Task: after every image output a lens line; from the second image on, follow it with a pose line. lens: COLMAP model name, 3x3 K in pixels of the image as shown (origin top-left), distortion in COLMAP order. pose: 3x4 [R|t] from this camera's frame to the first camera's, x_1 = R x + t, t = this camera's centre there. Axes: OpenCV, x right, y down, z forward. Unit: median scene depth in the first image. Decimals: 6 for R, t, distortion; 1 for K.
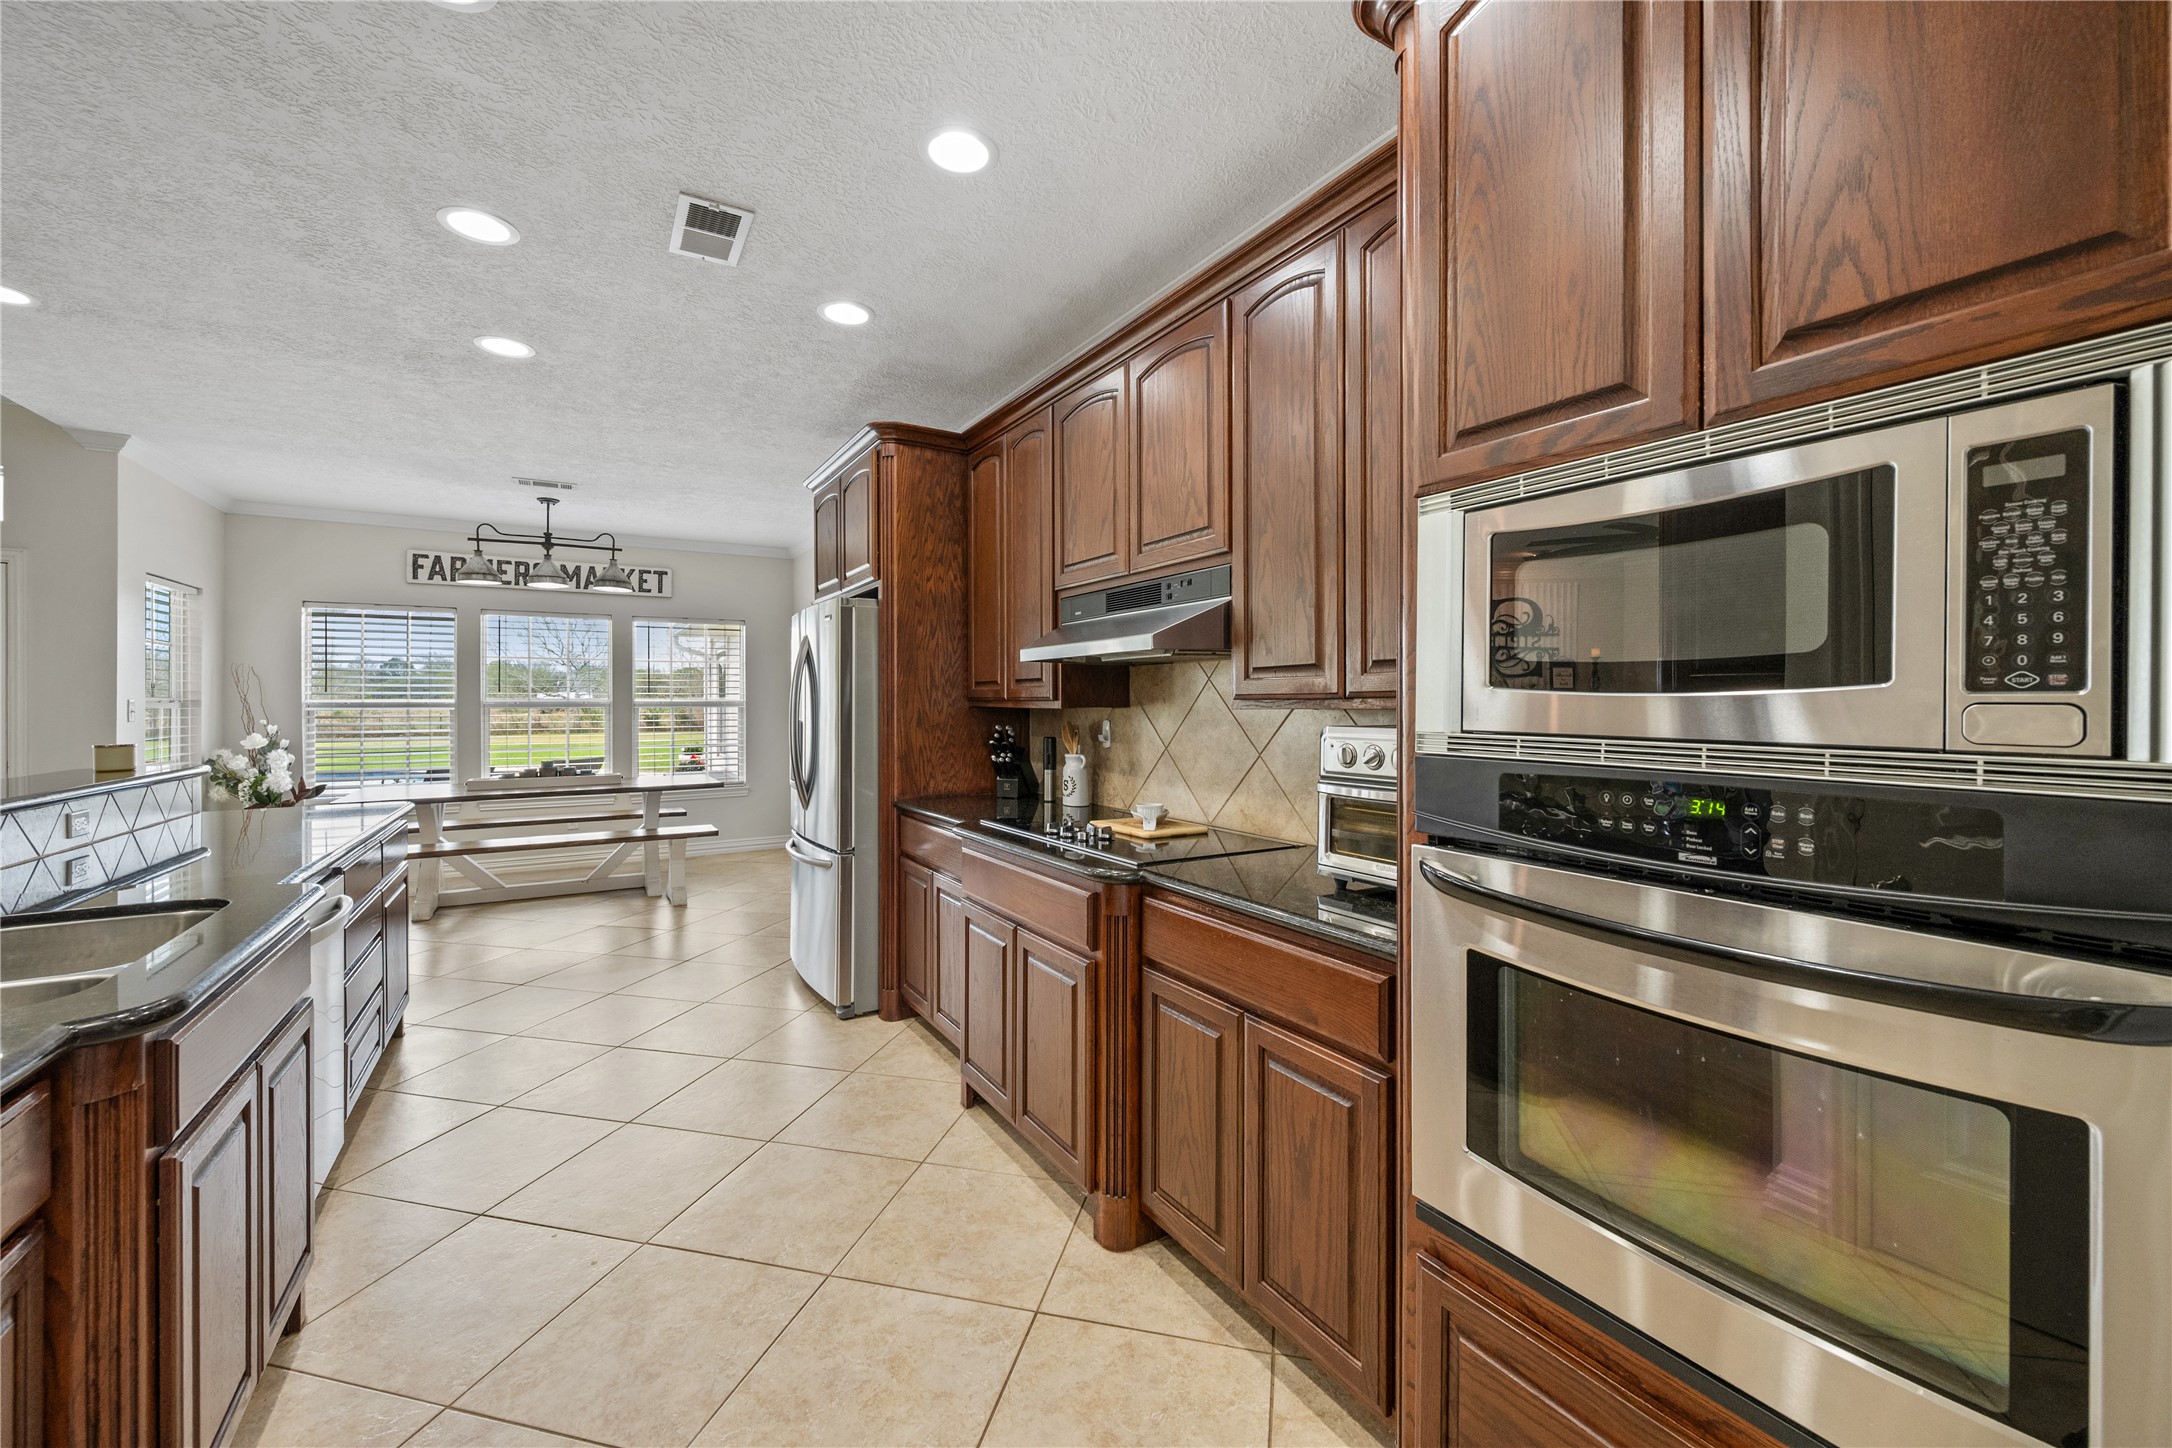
lens RADIAL K [[857.0, 0, 1099.1], [0, 857.0, 694.0], [0, 0, 1]] dist [-0.002837, -0.000186]
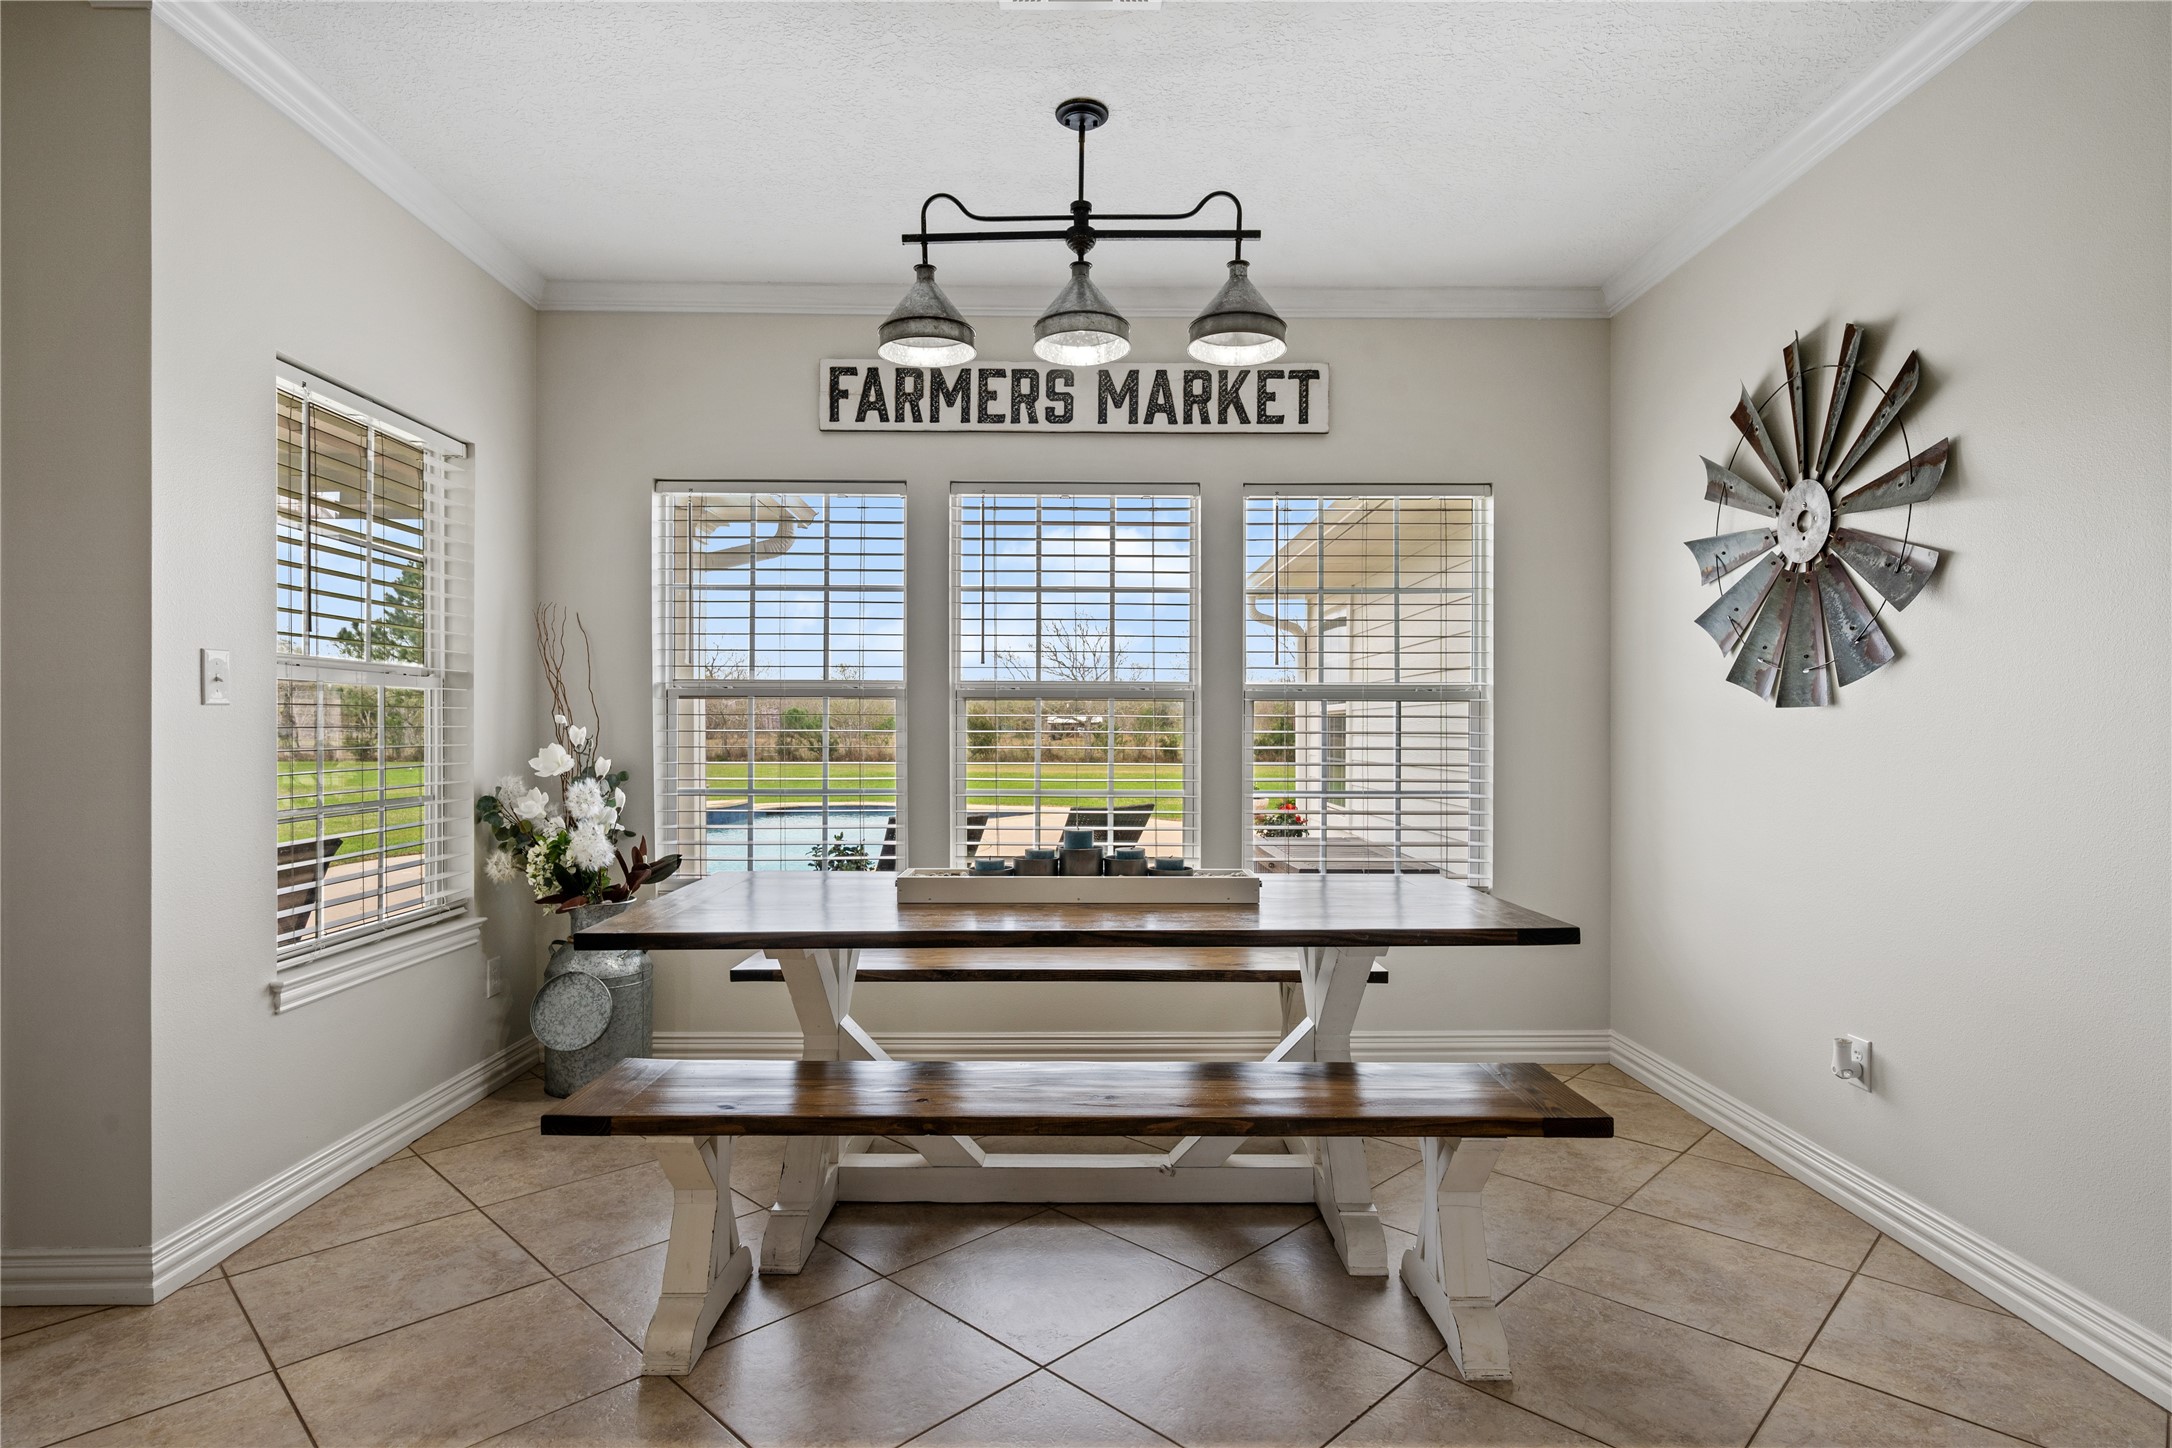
lens RADIAL K [[1109.9, 0, 1074.8], [0, 1109.9, 730.4], [0, 0, 1]] dist [-0.001582, -0.000557]
pose [[0.849539, 0.006458, -0.527487, -0.393174], [-0.001566, 0.999952, 0.009720, 0.030206], [0.527524, -0.007431, 0.849508, 0.592036]]
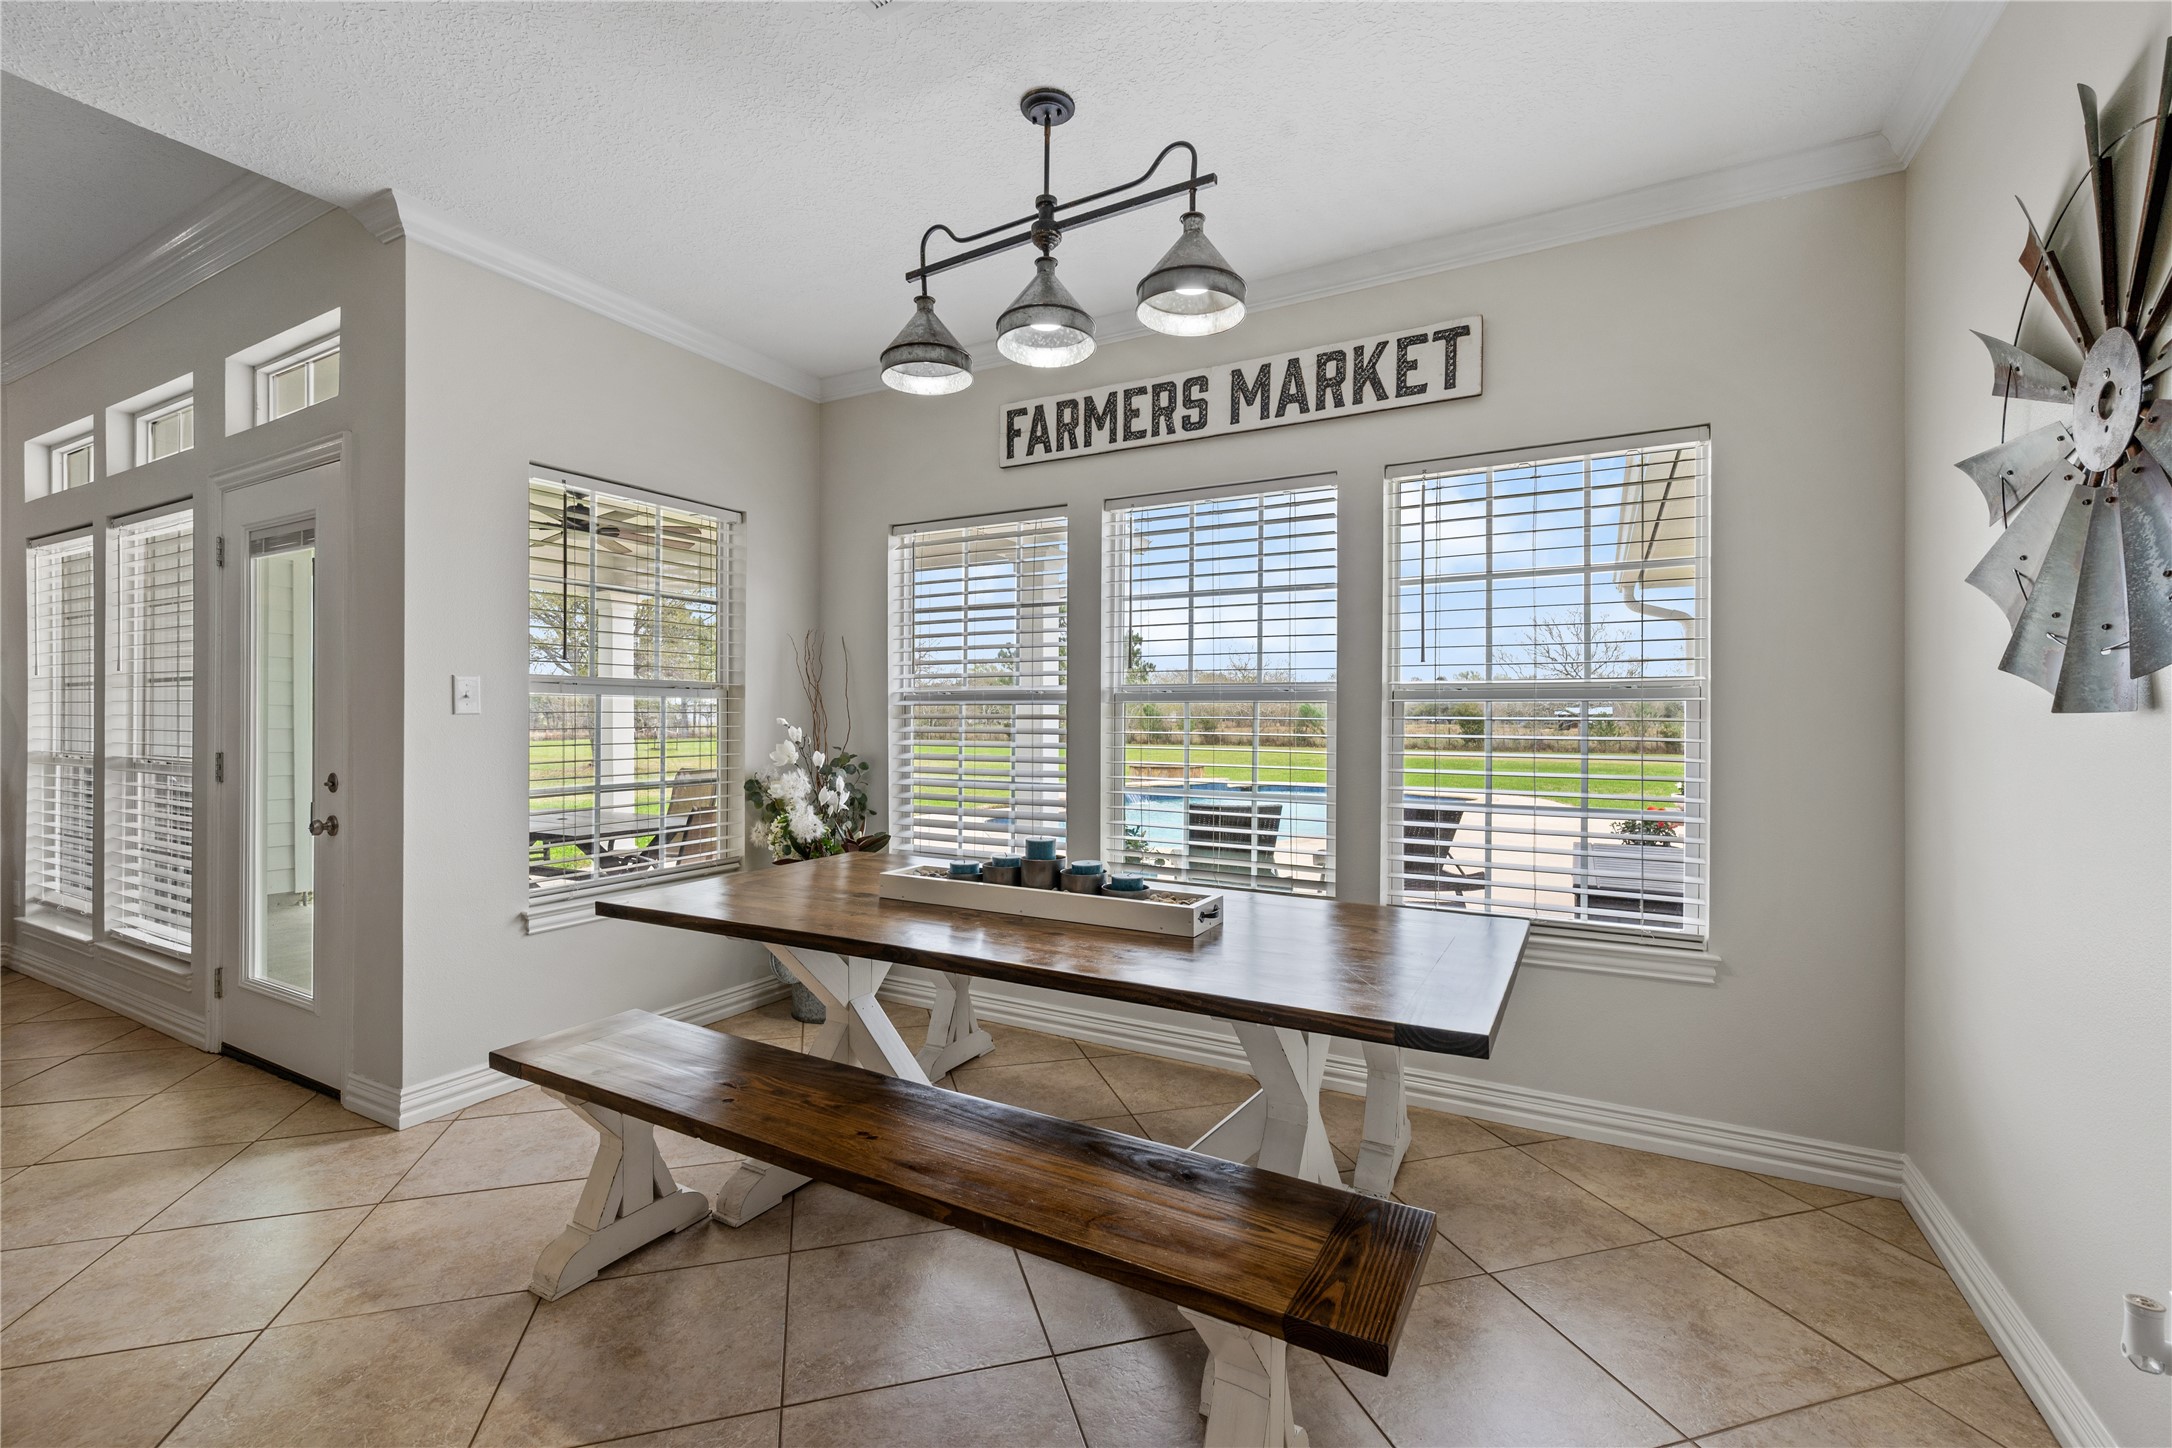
lens RADIAL K [[903.8, 0, 1103.7], [0, 903.8, 716.4], [0, 0, 1]] dist [-0.001494, 0.000165]
pose [[0.491318, 0.004703, -0.870968, -0.302580], [0.000379, 0.999984, 0.005613, 0.024002], [0.870980, -0.003088, 0.491308, 0.828931]]
